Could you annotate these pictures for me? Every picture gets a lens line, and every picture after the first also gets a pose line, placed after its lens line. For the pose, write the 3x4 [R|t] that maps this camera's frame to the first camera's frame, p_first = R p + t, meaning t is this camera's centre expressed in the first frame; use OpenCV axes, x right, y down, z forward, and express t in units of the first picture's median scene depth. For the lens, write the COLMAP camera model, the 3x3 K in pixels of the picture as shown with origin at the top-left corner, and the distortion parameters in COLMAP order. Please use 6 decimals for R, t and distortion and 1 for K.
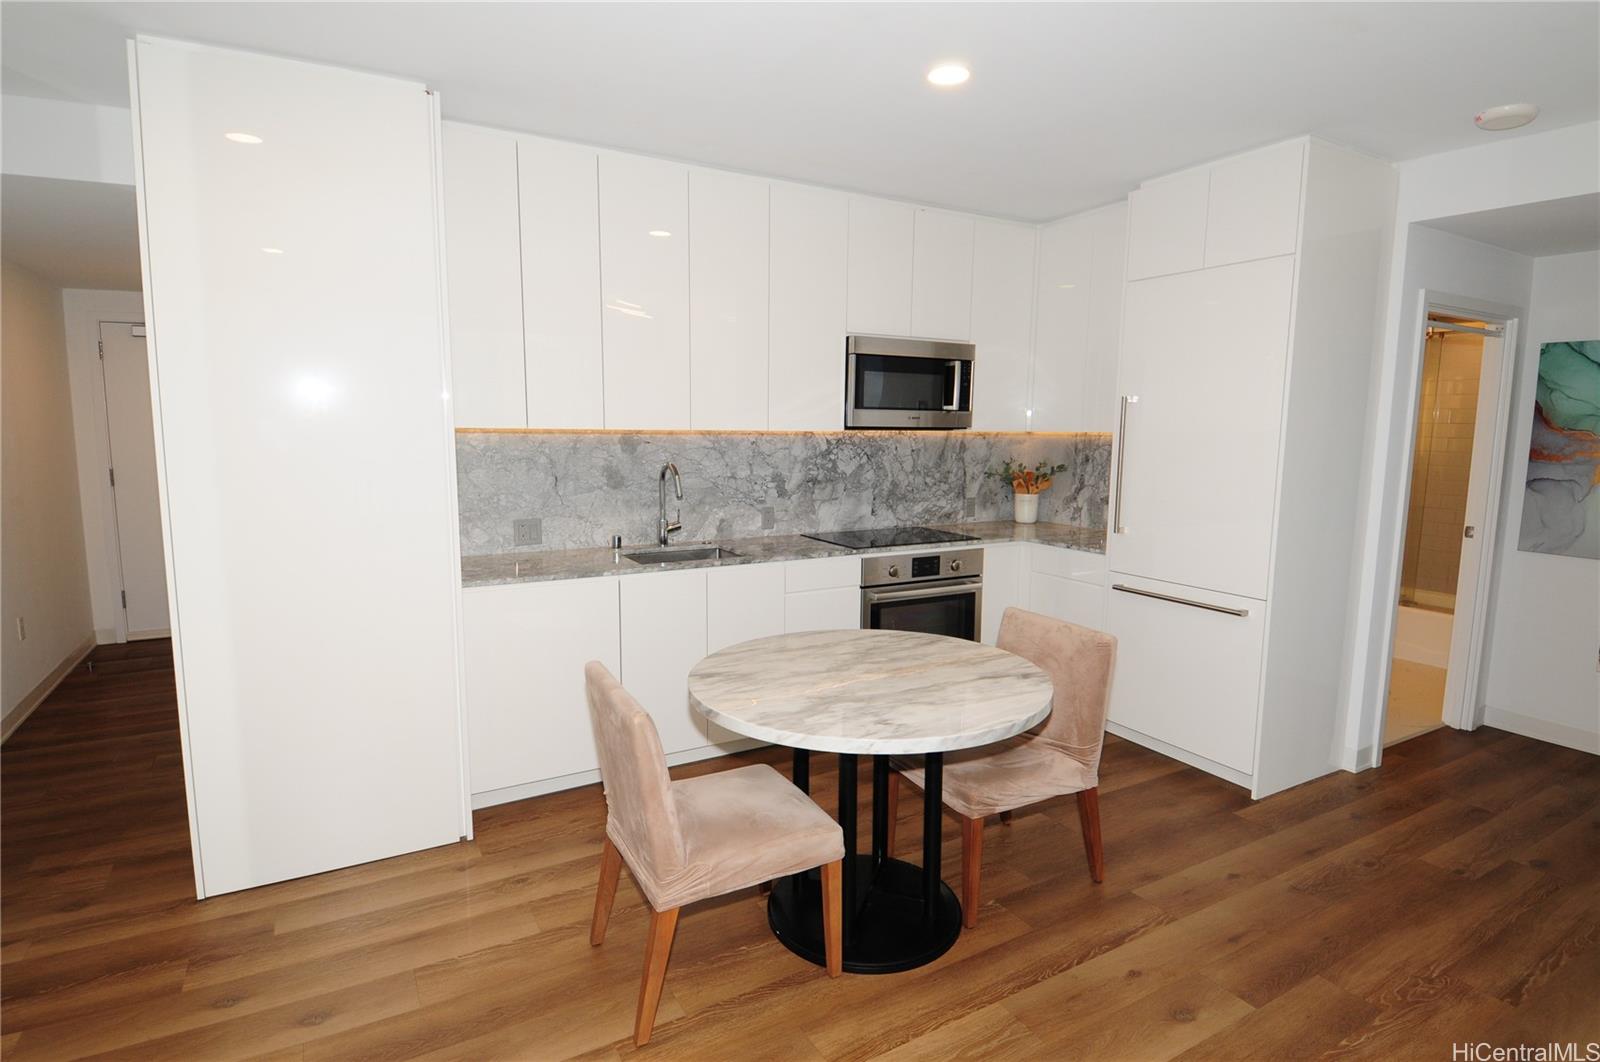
lens RADIAL K [[835.3, 0, 804.4], [0, 835.3, 534.8], [0, 0, 1]] dist [0.020904, -0.032229]
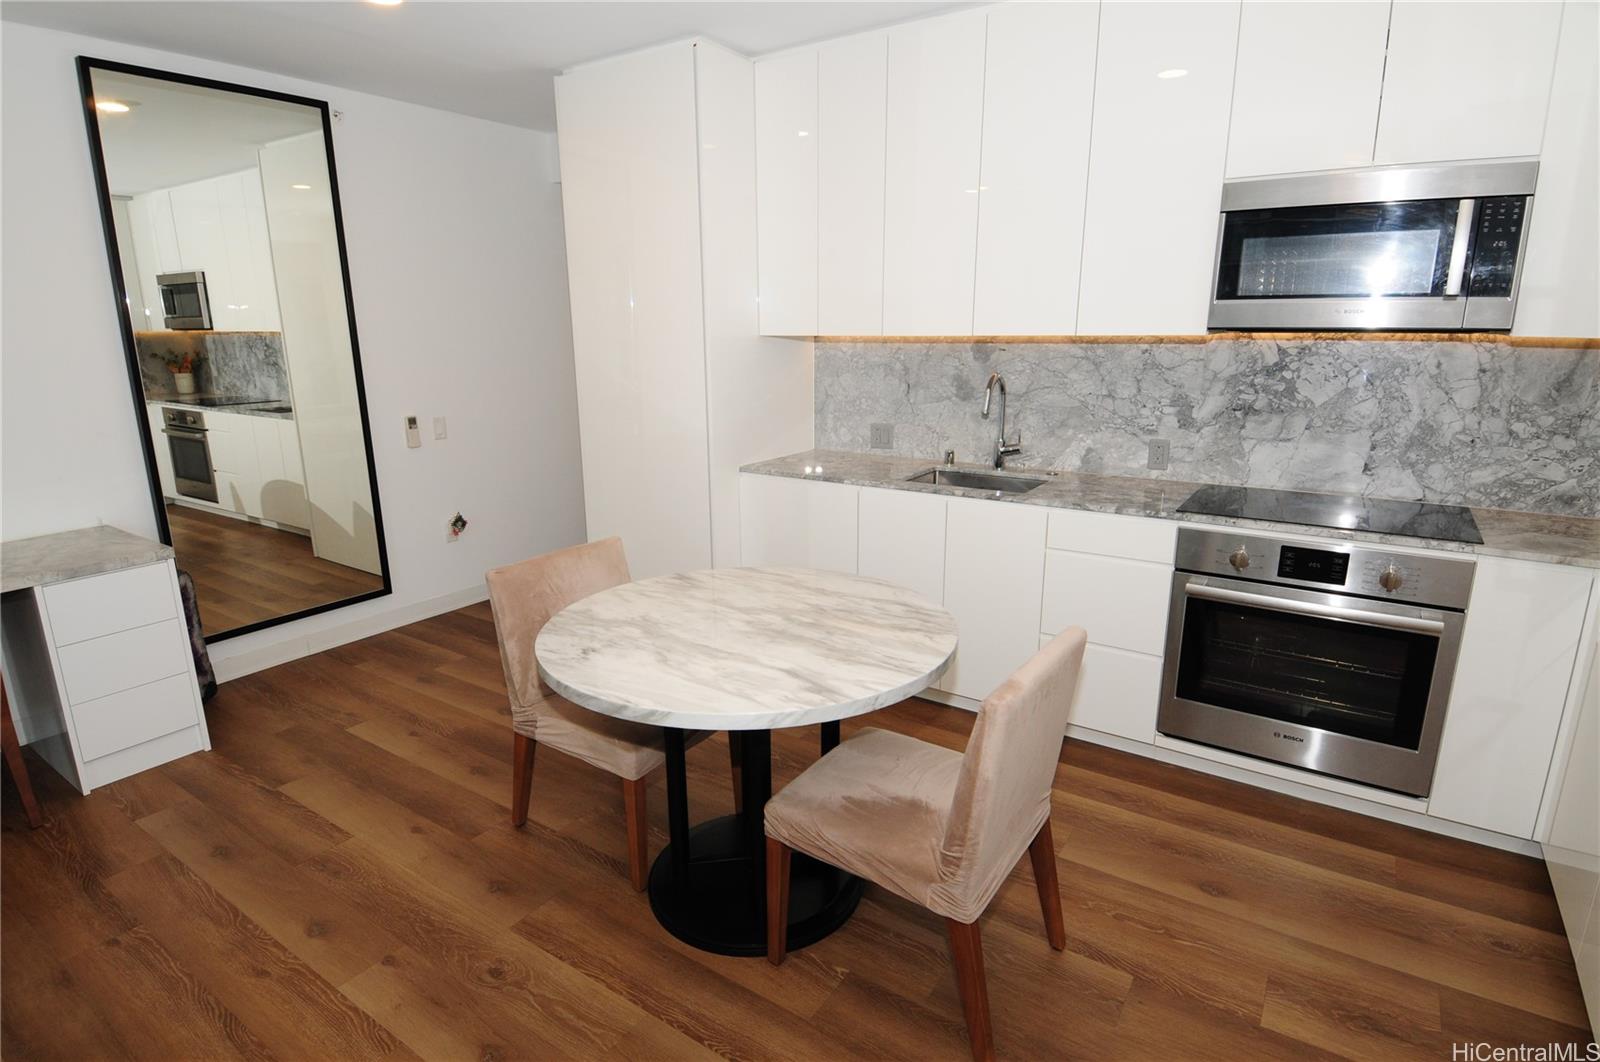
lens RADIAL K [[835.3, 0, 794.5], [0, 835.3, 539.4], [0, 0, 1]] dist [0.020904, -0.032229]
pose [[0.427870, 0.209222, -0.879292, 0.524375], [-0.106110, 0.977740, 0.181013, -0.050496], [0.897590, 0.015851, 0.440546, 0.411721]]
